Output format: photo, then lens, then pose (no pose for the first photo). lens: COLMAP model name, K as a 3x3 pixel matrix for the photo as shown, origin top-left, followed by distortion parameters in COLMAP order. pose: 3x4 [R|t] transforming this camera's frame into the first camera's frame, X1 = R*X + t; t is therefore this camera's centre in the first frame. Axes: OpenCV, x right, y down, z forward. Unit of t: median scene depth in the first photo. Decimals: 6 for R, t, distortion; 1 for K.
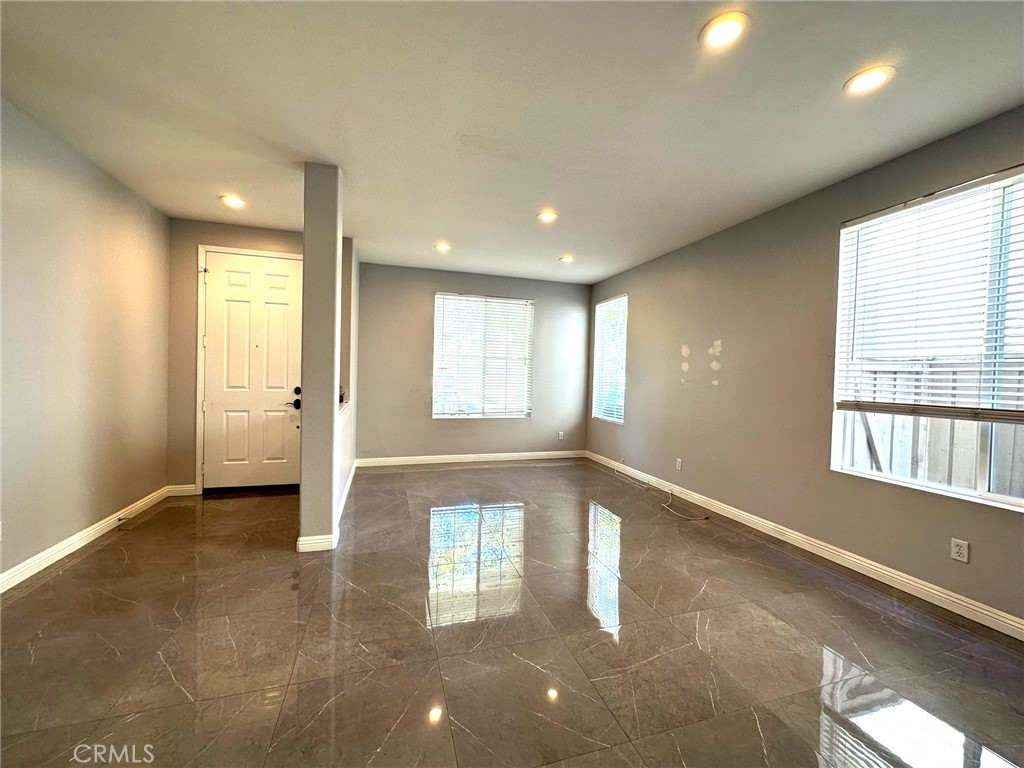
lens RADIAL K [[410.0, 0, 510.9], [0, 410.0, 383.3], [0, 0, 1]] dist [-0.003542, 0.000554]
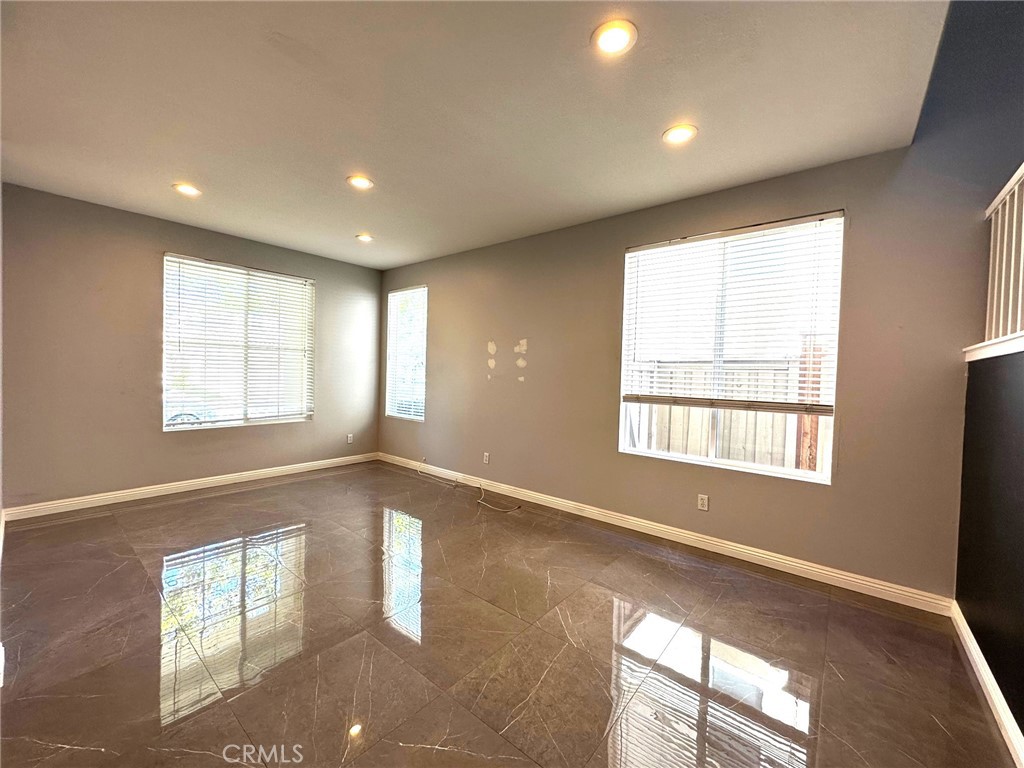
lens RADIAL K [[410.0, 0, 514.5], [0, 410.0, 384.3], [0, 0, 1]] dist [-0.003542, 0.000554]
pose [[0.835809, -0.018298, 0.548715, -0.097947], [0.005211, 0.999664, 0.025398, -0.014717], [-0.548995, -0.018369, 0.835624, 0.110379]]
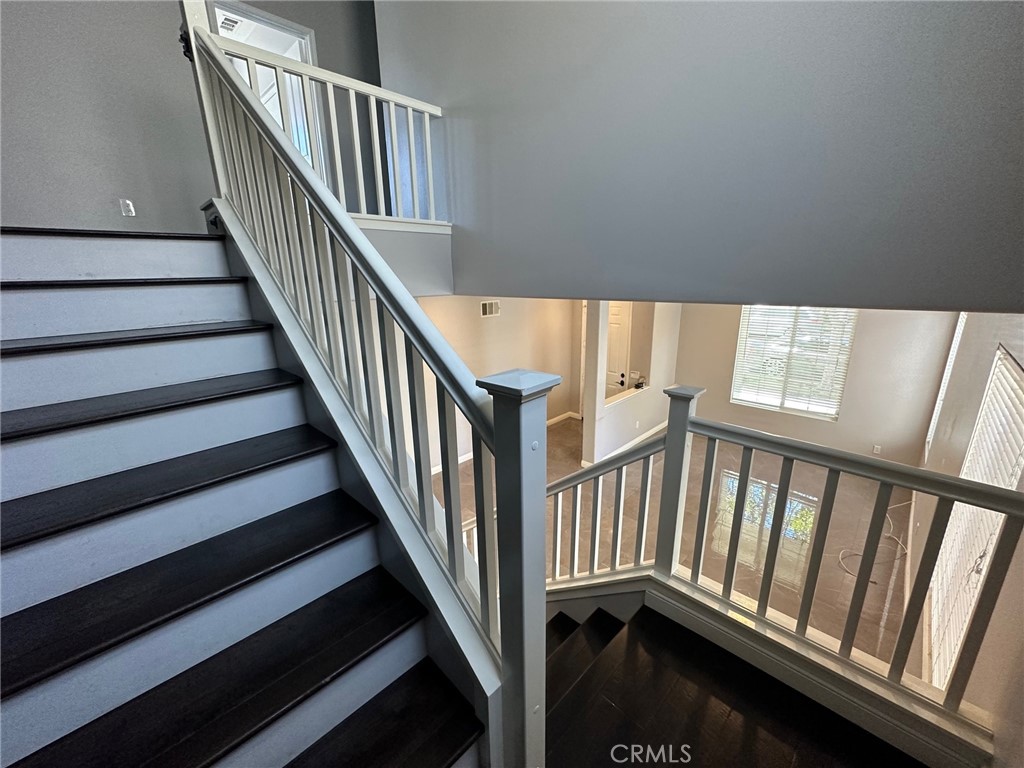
lens RADIAL K [[410.0, 0, 512.9], [0, 410.0, 382.8], [0, 0, 1]] dist [-0.003542, 0.000554]
pose [[0.470986, 0.202292, -0.858633, 0.772509], [0.012535, 0.971718, 0.235810, -0.380302], [0.882052, -0.121826, 0.455130, -0.185132]]
